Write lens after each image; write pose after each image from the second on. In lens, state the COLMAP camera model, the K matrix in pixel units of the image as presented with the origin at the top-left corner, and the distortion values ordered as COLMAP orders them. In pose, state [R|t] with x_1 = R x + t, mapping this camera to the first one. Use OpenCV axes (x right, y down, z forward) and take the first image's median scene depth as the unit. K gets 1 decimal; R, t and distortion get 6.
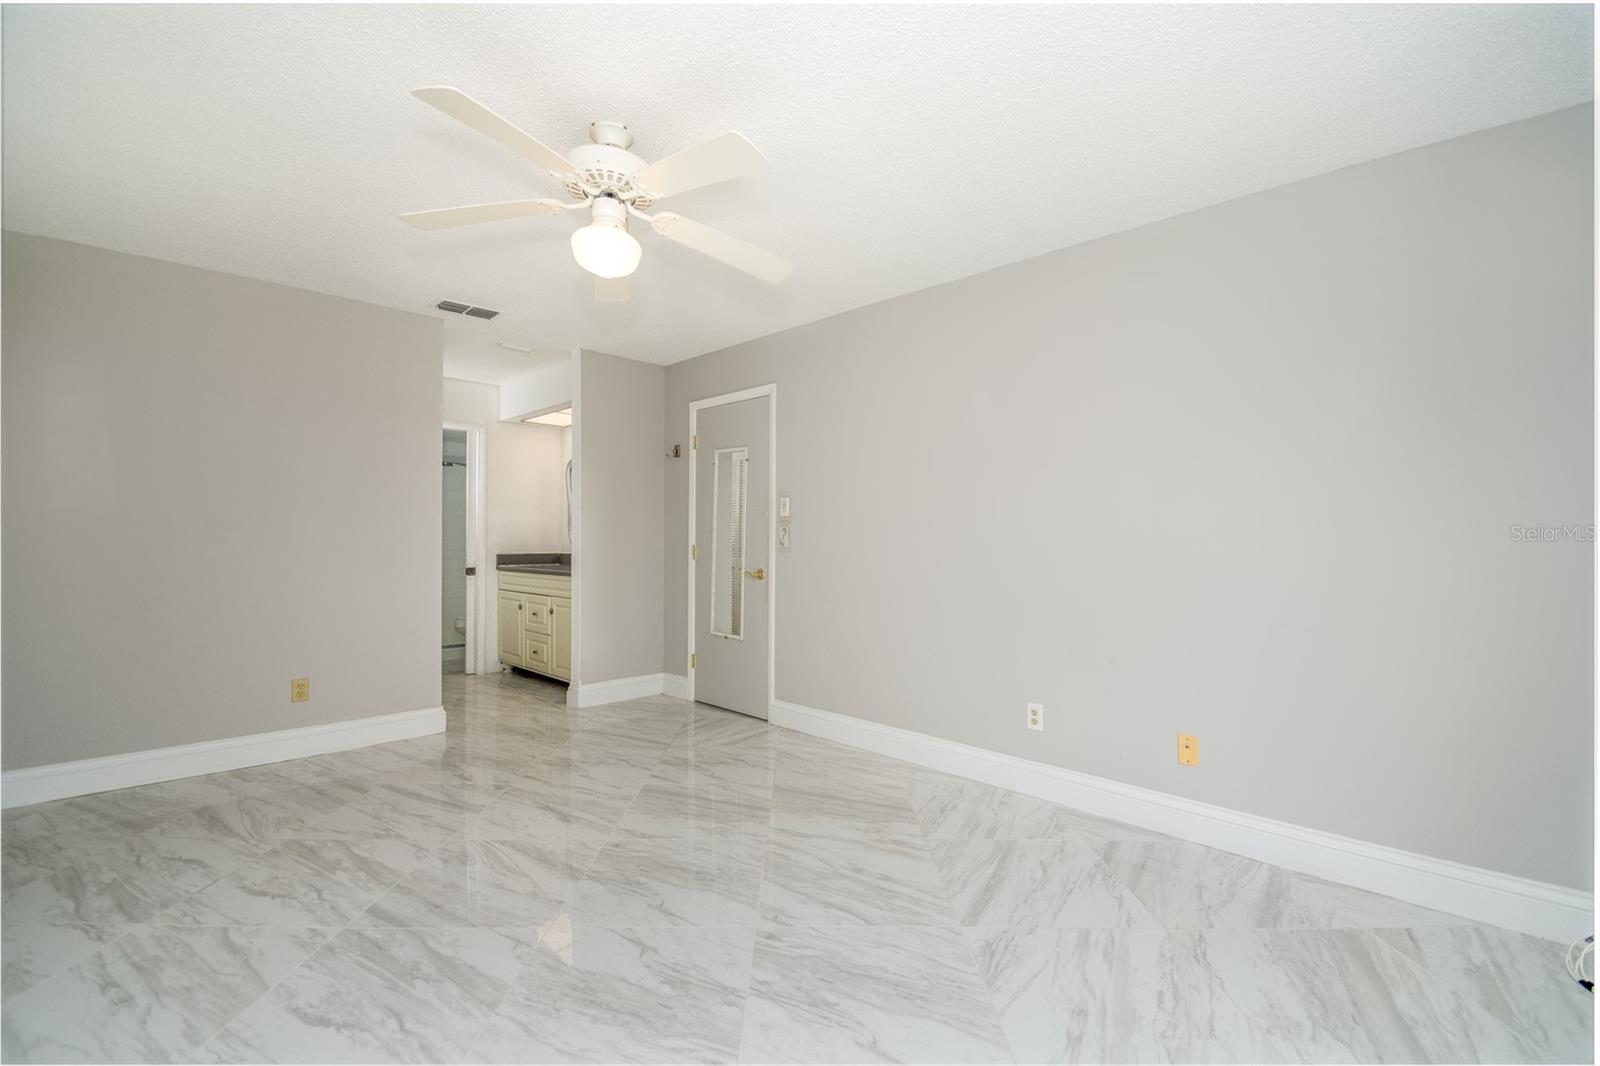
lens RADIAL K [[710.3, 0, 814.0], [0, 710.3, 533.5], [0, 0, 1]] dist [0.003057, -0.000551]
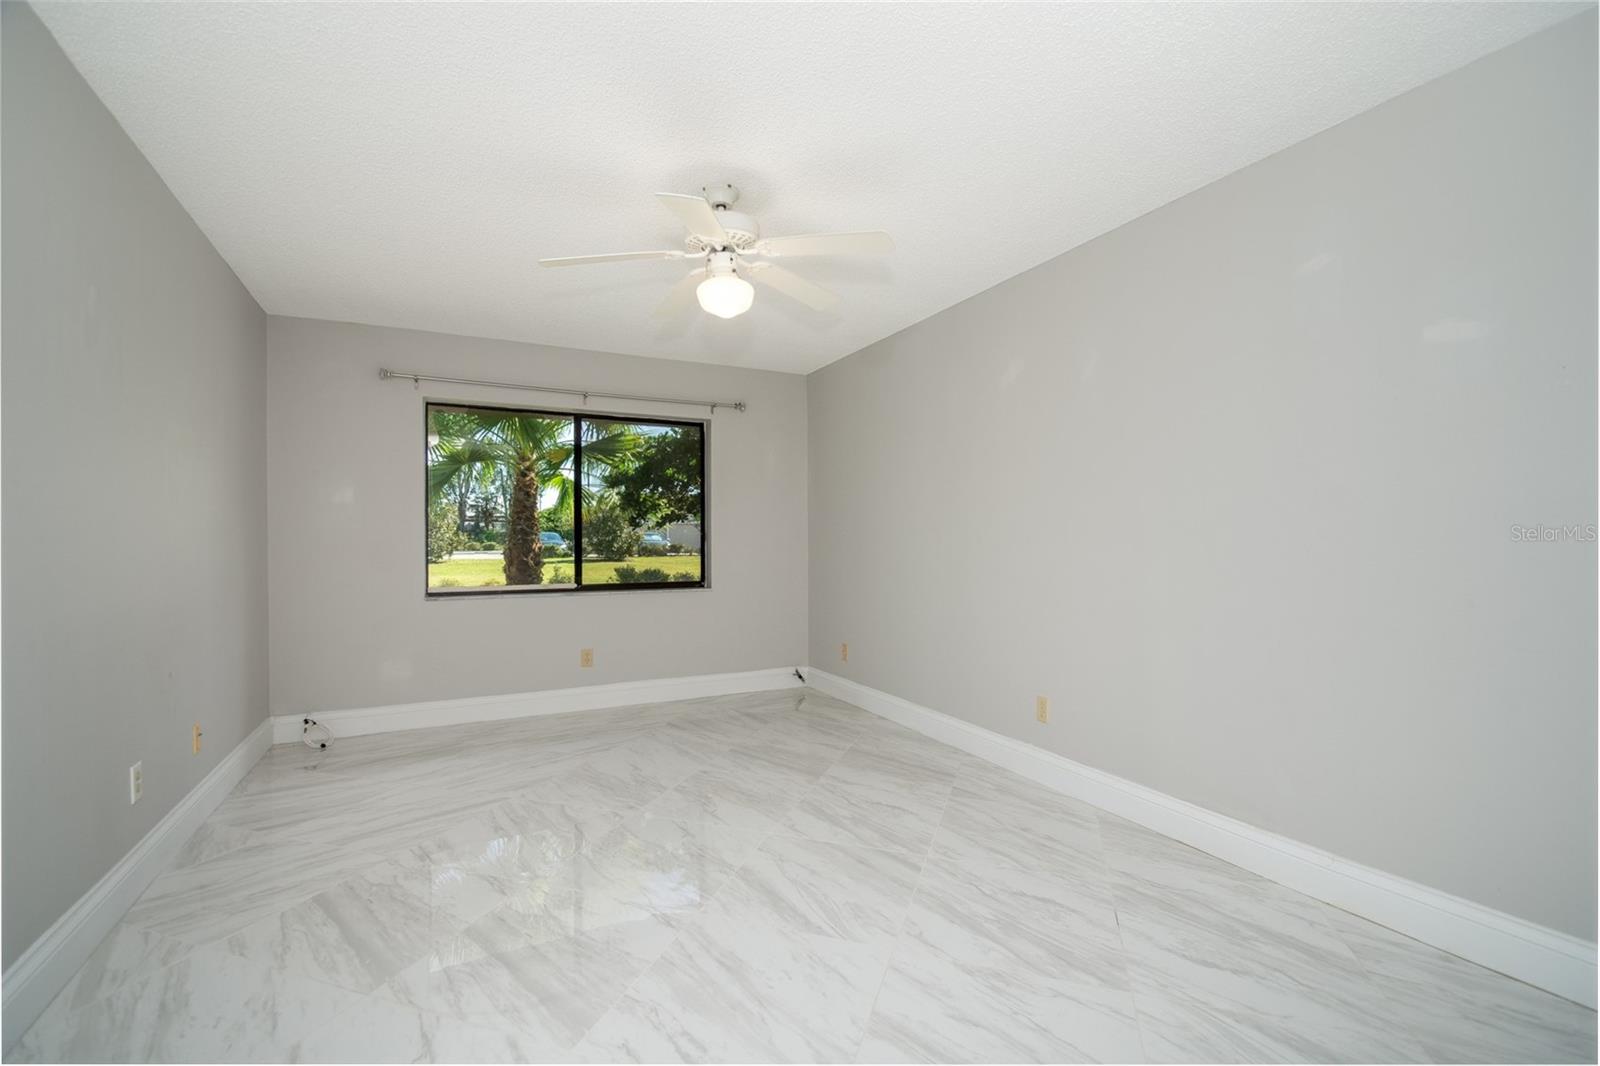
lens RADIAL K [[710.3, 0, 814.0], [0, 710.3, 533.5], [0, 0, 1]] dist [0.003057, -0.000551]
pose [[-0.948042, 0.002989, 0.318131, -0.757894], [-0.000481, 0.999941, -0.010826, 0.014360], [-0.318145, -0.010417, -0.947985, 1.943344]]
